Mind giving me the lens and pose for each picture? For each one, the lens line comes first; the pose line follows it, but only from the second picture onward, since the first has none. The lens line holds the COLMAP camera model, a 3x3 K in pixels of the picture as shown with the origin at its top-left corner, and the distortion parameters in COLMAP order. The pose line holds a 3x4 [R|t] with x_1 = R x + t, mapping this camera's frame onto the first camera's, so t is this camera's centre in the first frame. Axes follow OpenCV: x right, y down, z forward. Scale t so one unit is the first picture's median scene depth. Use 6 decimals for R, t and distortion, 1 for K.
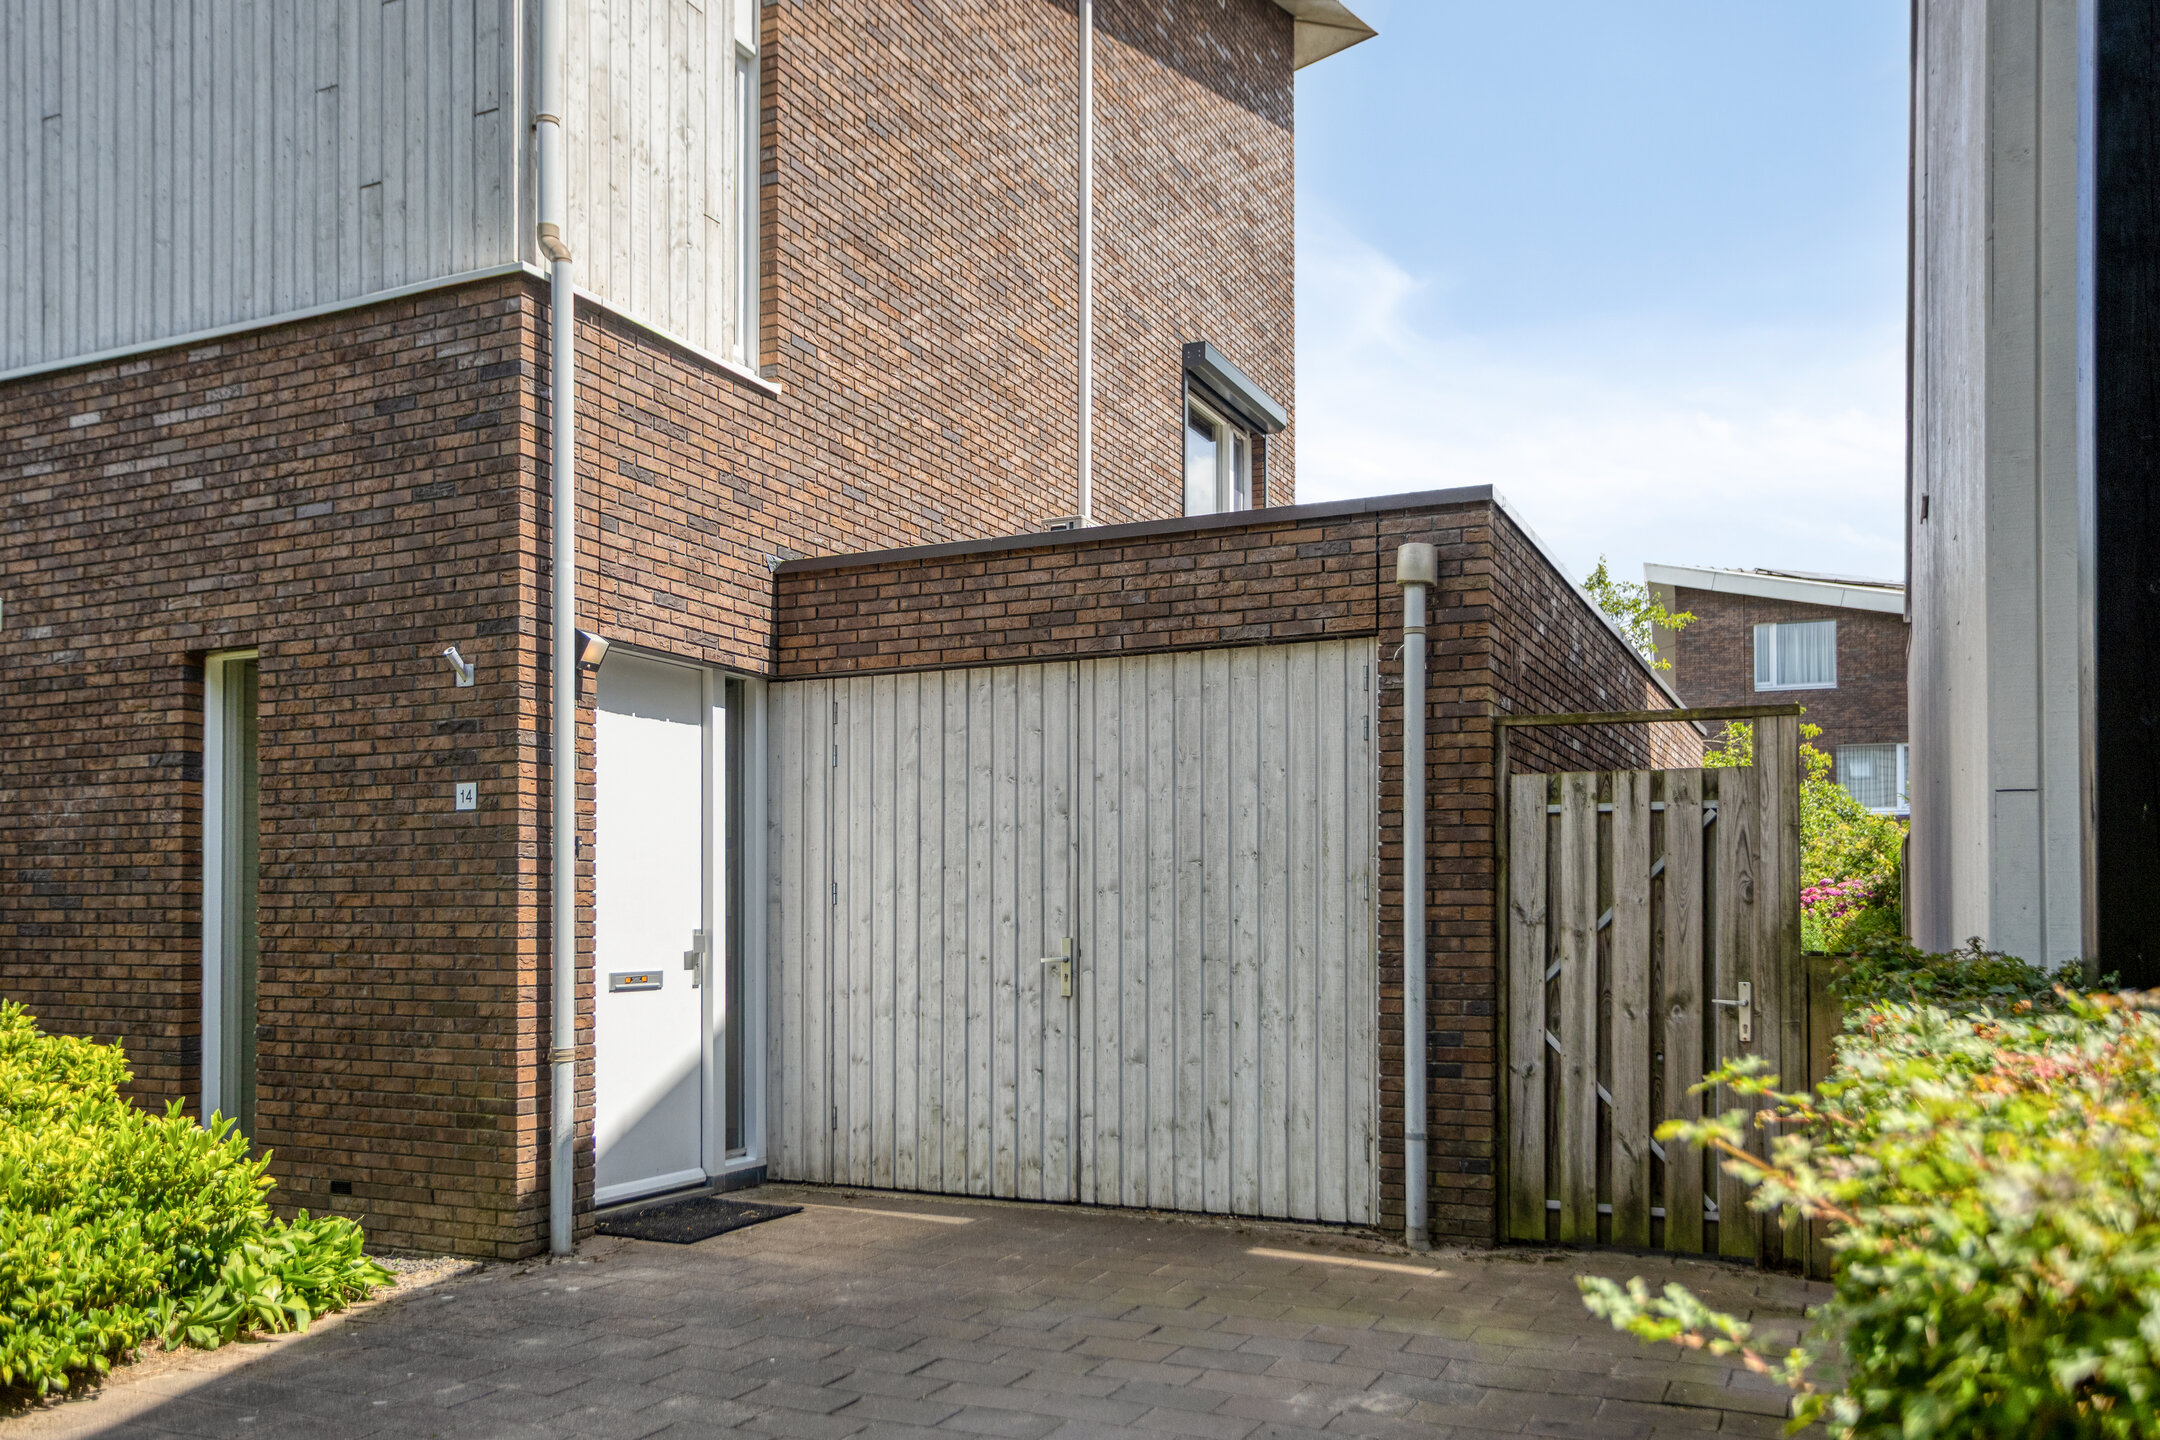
lens RADIAL K [[1644.5, 0, 1087.5], [0, 1644.5, 926.2], [0, 0, 1]] dist [-0.038404, 0.049080]
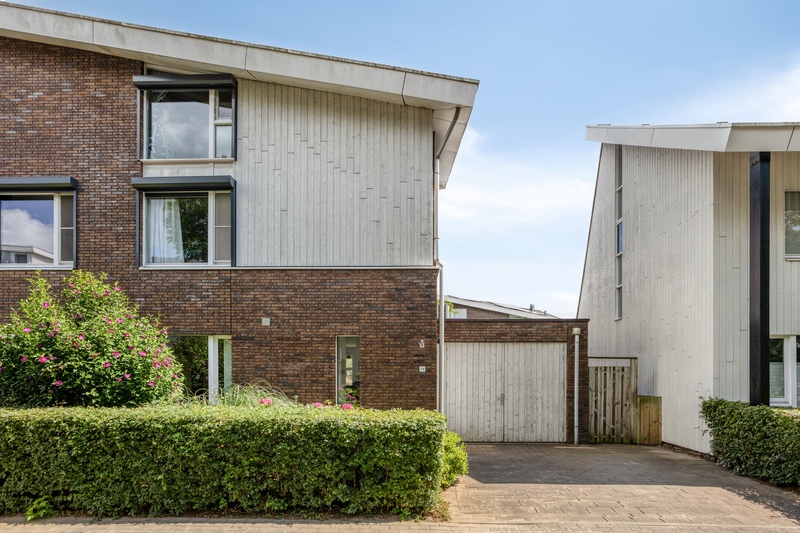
lens RADIAL K [[479.5, 0, 338.0], [0, 479.5, 379.0], [0, 0, 1]] dist [-0.010080, -0.000198]
pose [[0.943194, -0.007217, 0.332164, -1.108623], [0.002254, 0.999880, 0.015326, -0.069572], [-0.332235, -0.013707, 0.943097, -0.329013]]
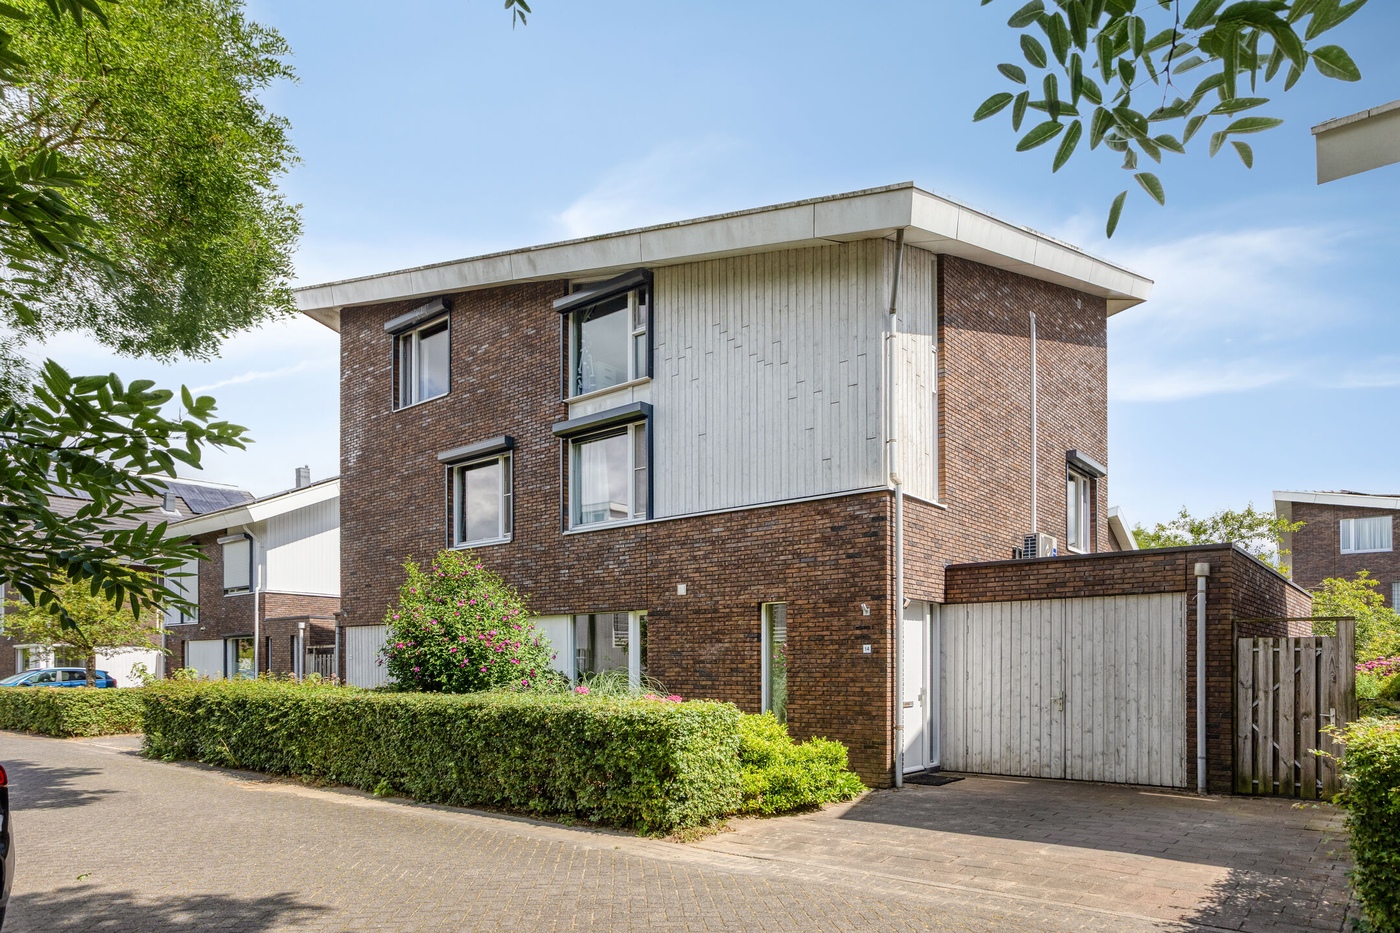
lens RADIAL K [[837.7, 0, 647.7], [0, 837.7, 681.5], [0, 0, 1]] dist [0.000880, 0.000710]
pose [[0.953622, -0.002560, -0.300995, -0.287694], [0.007144, 0.999875, 0.014129, -0.039370], [0.300921, -0.015624, 0.953521, -0.729023]]
